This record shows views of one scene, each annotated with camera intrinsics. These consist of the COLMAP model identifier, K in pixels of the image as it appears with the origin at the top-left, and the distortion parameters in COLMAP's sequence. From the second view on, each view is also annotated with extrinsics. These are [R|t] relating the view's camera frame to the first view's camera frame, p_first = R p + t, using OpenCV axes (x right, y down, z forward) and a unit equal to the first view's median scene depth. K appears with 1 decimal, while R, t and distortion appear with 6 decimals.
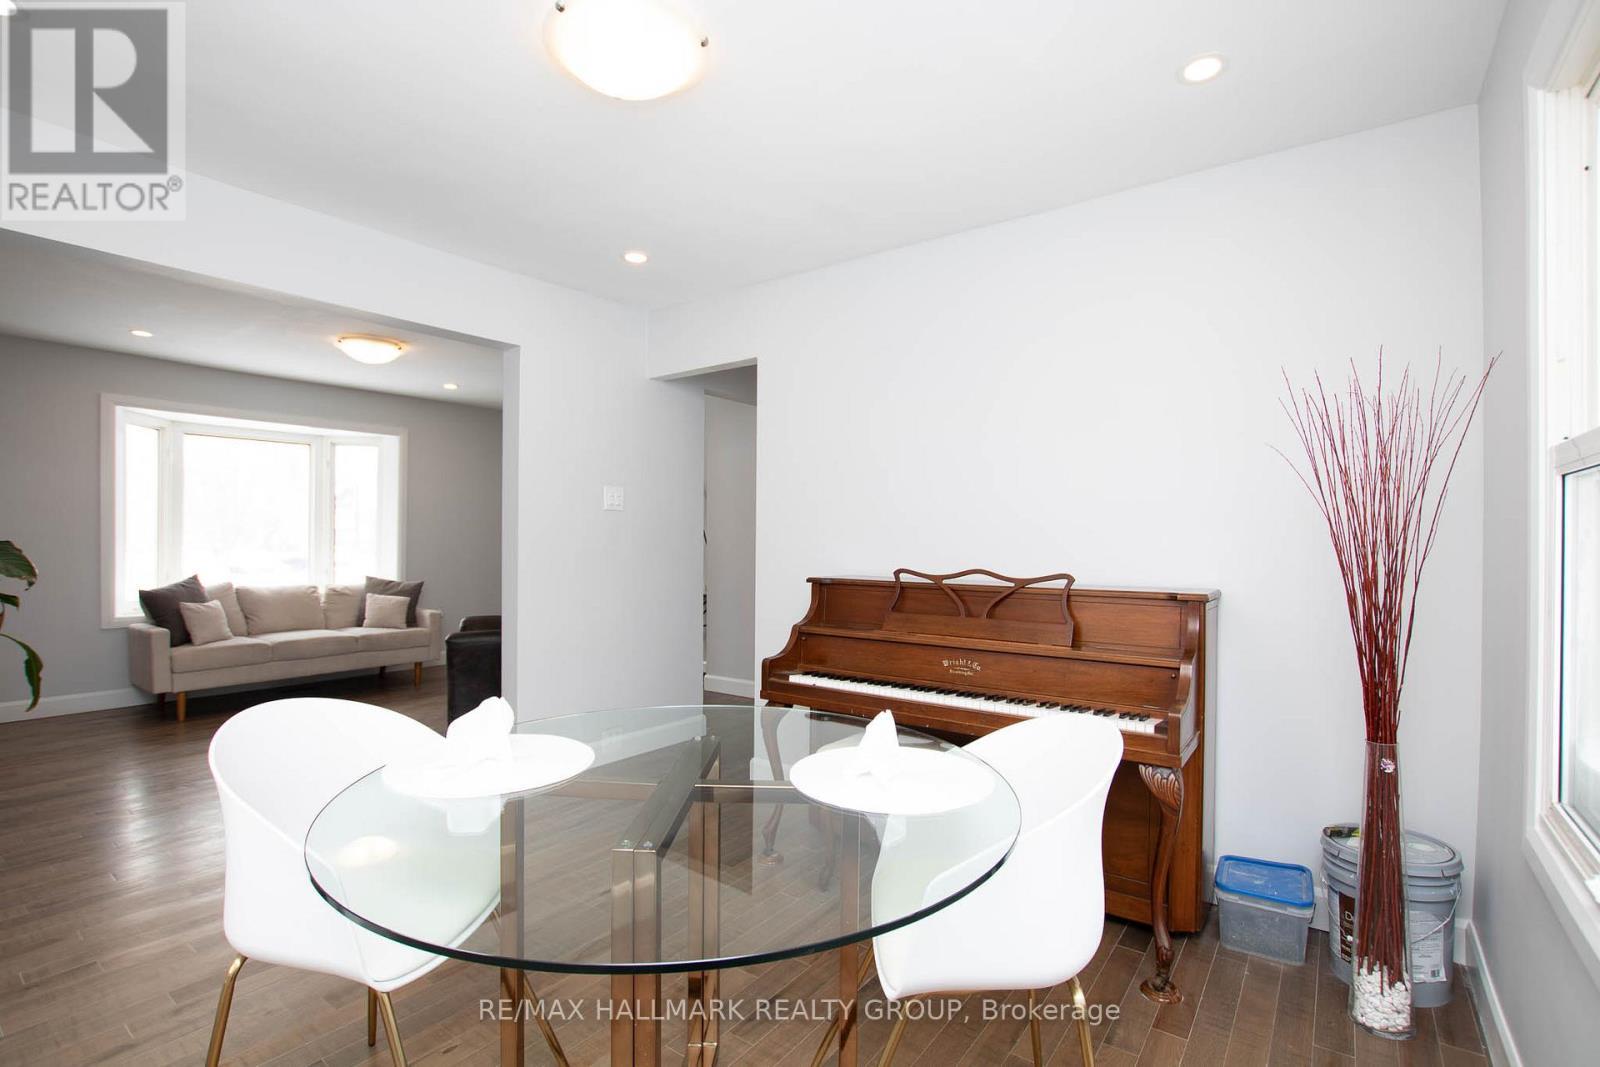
lens RADIAL K [[788.1, 0, 800.0], [0, 788.1, 533.5], [0, 0, 1]] dist [-0.016281, -0.000104]
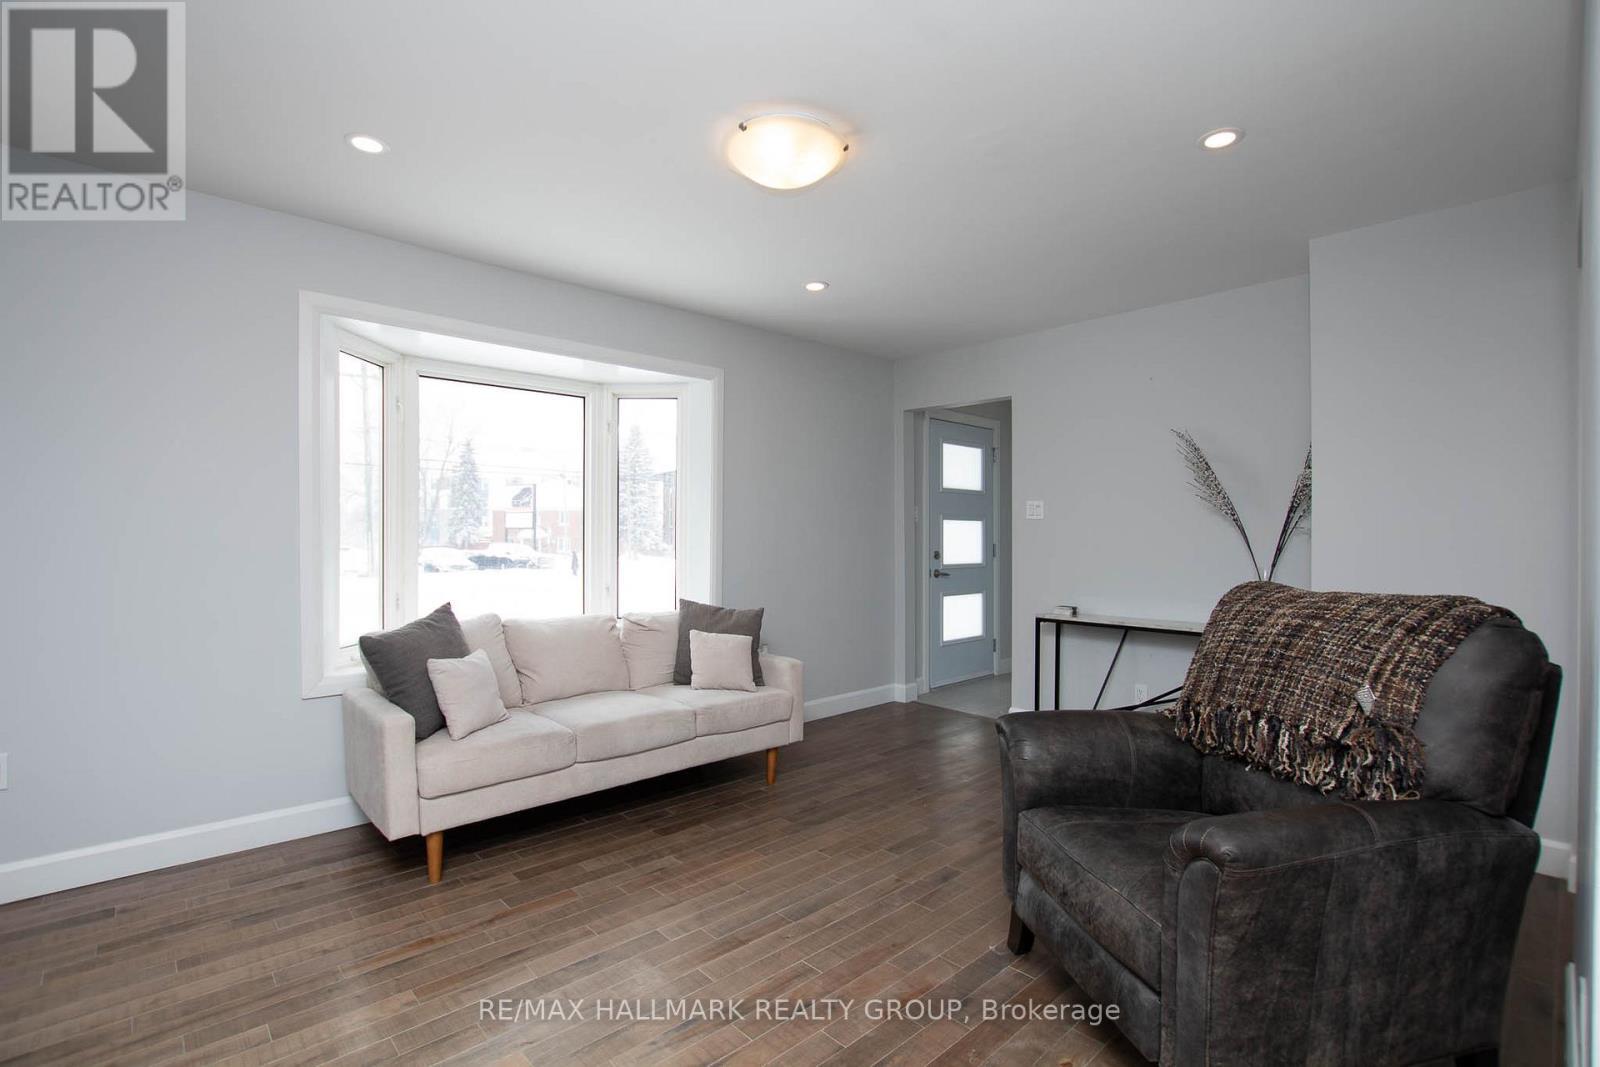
lens RADIAL K [[788.1, 0, 800.0], [0, 788.1, 533.5], [0, 0, 1]] dist [-0.016281, -0.000104]
pose [[0.984368, -0.002075, -0.176110, -0.393097], [0.002633, 0.999992, 0.002930, 0.000344], [0.176102, -0.003348, 0.984366, 0.450425]]
